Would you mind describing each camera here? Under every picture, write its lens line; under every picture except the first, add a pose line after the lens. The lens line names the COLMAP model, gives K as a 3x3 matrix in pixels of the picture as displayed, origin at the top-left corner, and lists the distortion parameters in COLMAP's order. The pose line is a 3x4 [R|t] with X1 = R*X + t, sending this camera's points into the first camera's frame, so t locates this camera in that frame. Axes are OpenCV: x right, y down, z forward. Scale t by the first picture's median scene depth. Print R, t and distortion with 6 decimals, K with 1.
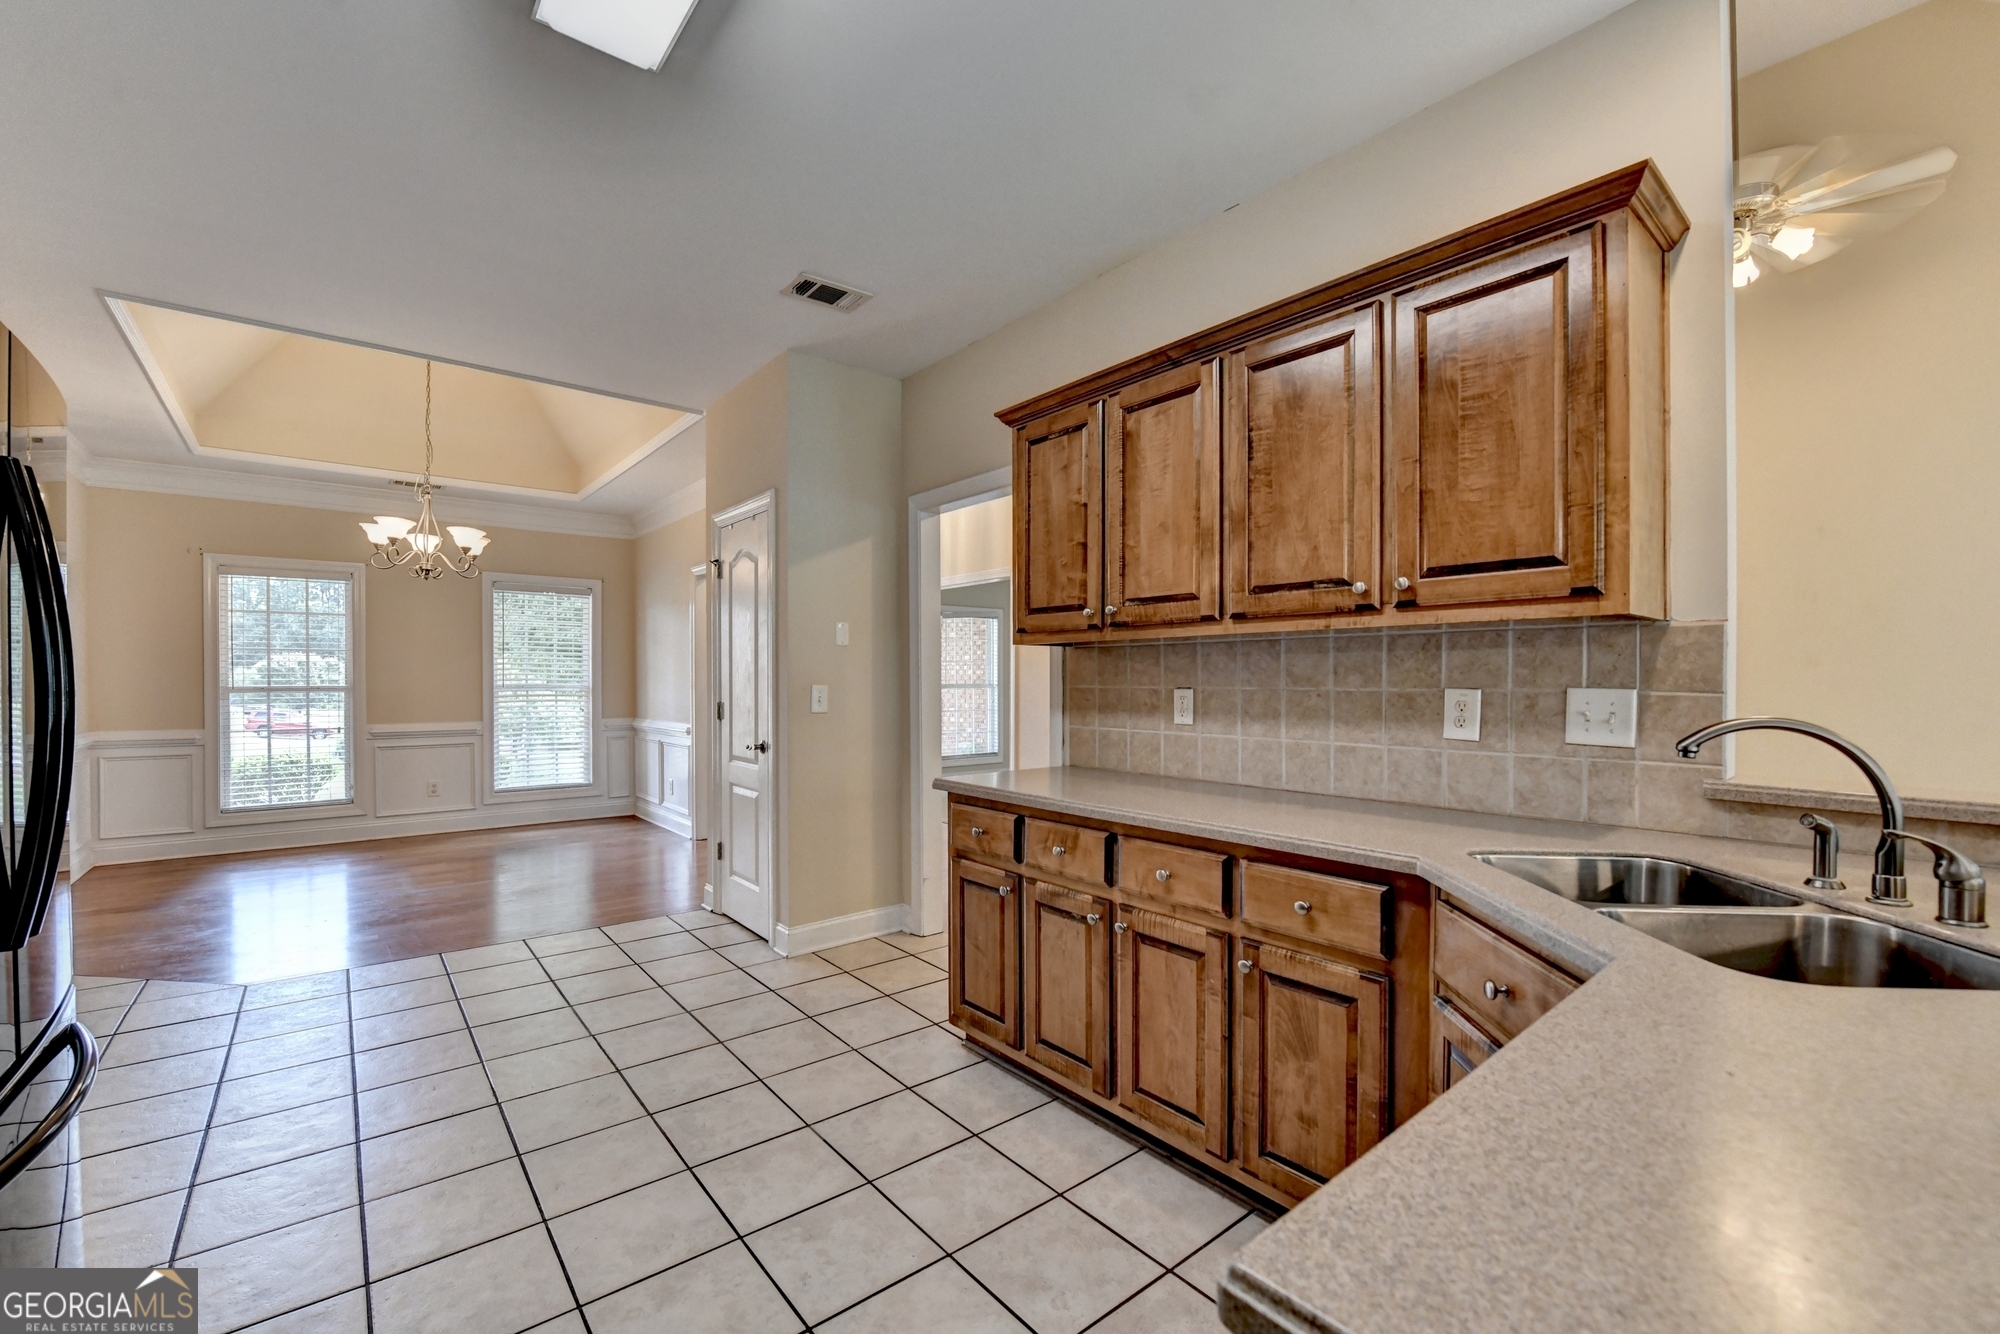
lens RADIAL K [[827.2, 0, 993.2], [0, 827.2, 679.4], [0, 0, 1]] dist [-0.002408, -0.000460]
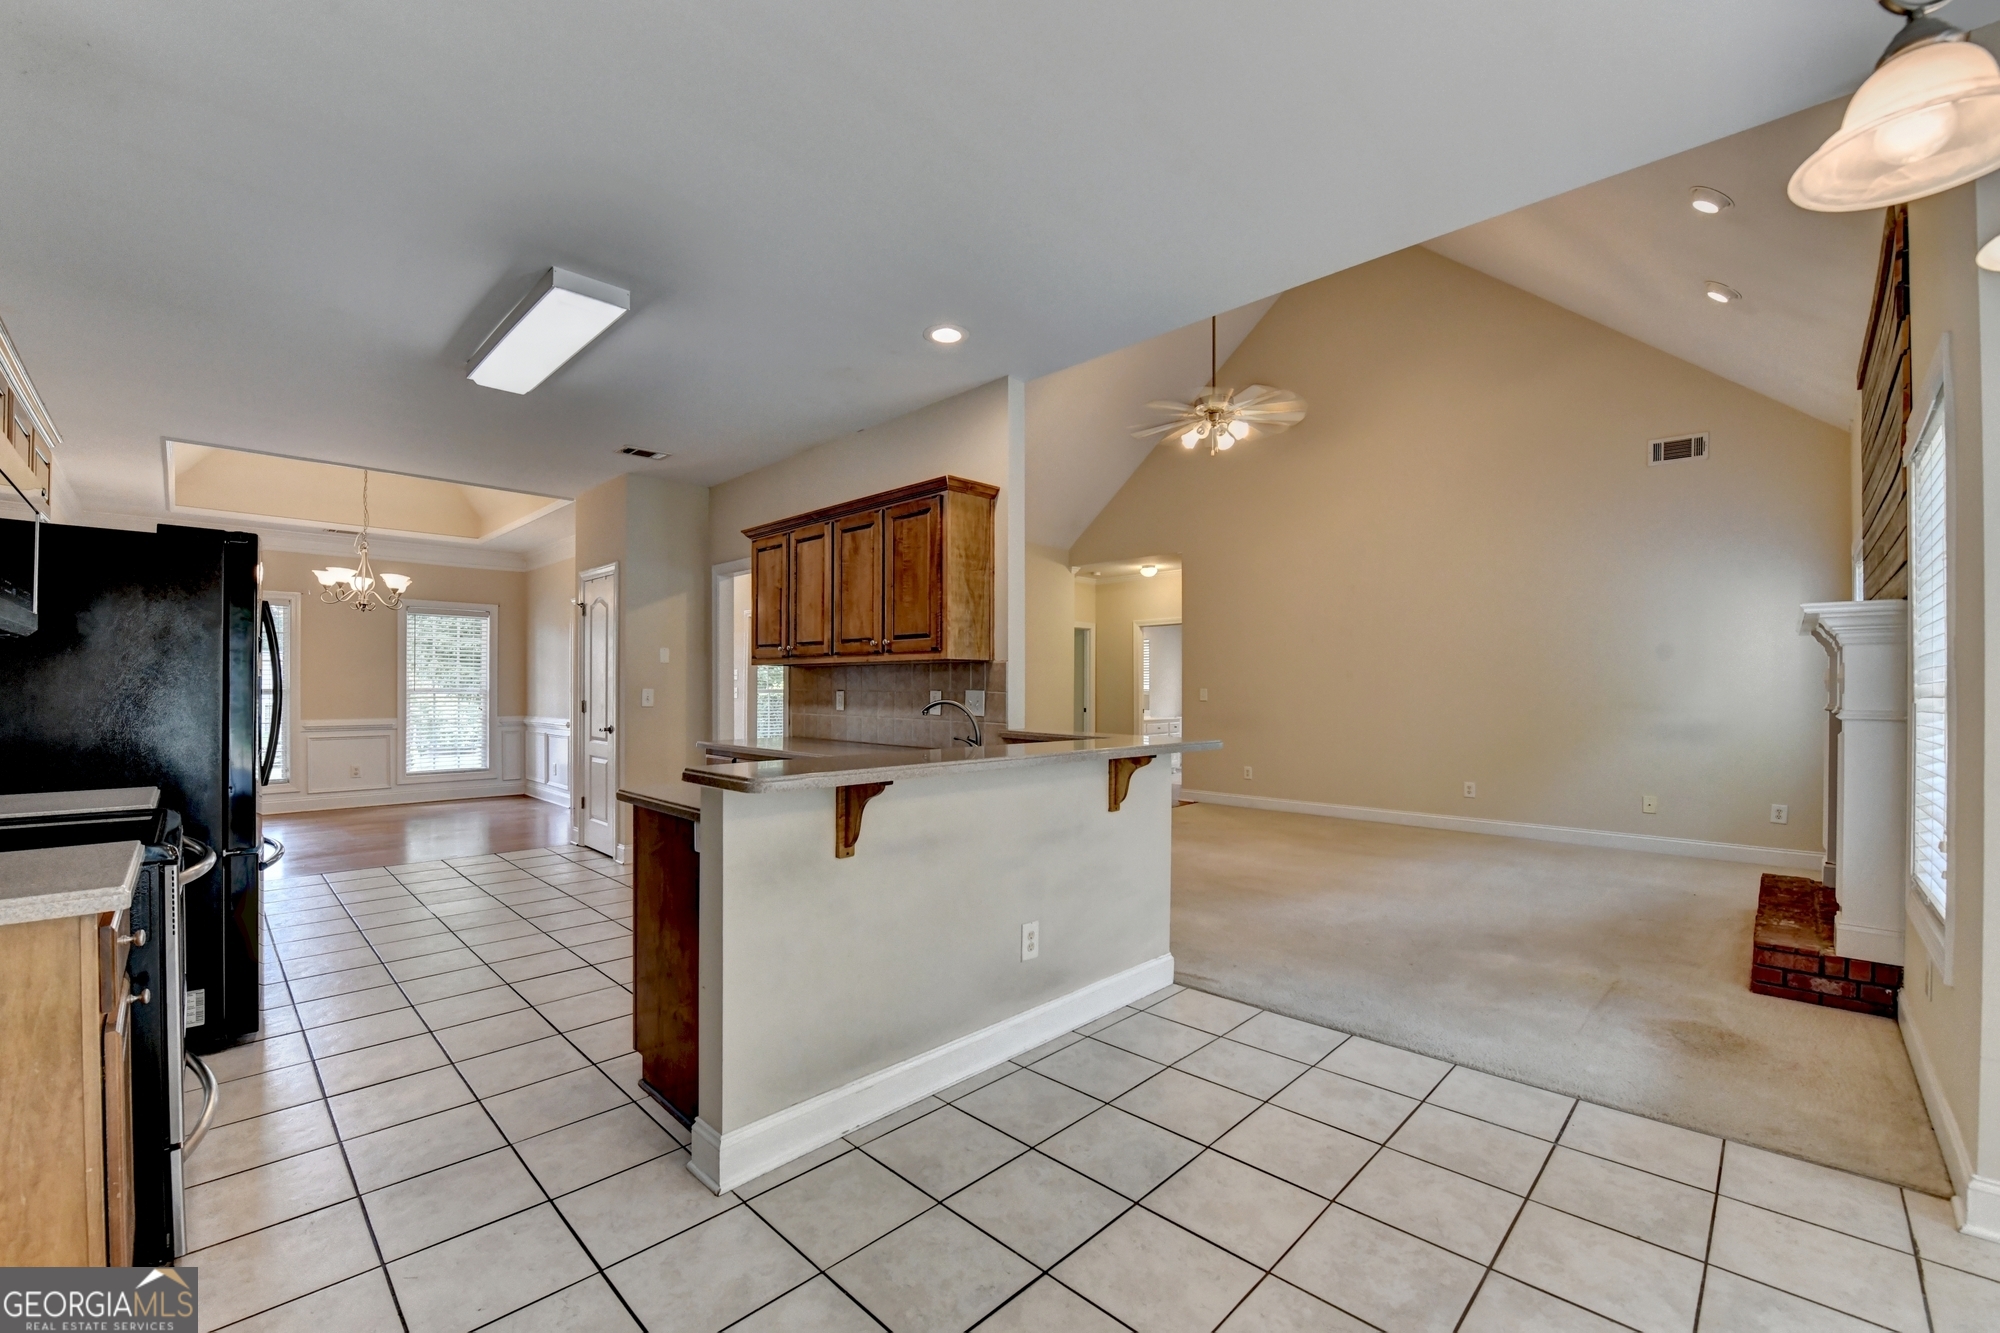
lens RADIAL K [[827.2, 0, 993.2], [0, 827.2, 678.9], [0, 0, 1]] dist [-0.002408, -0.000460]
pose [[0.995033, 0.003158, 0.099500, 0.337700], [-0.002339, 0.999962, -0.008348, -0.000396], [-0.099523, 0.008074, 0.995003, -0.727589]]
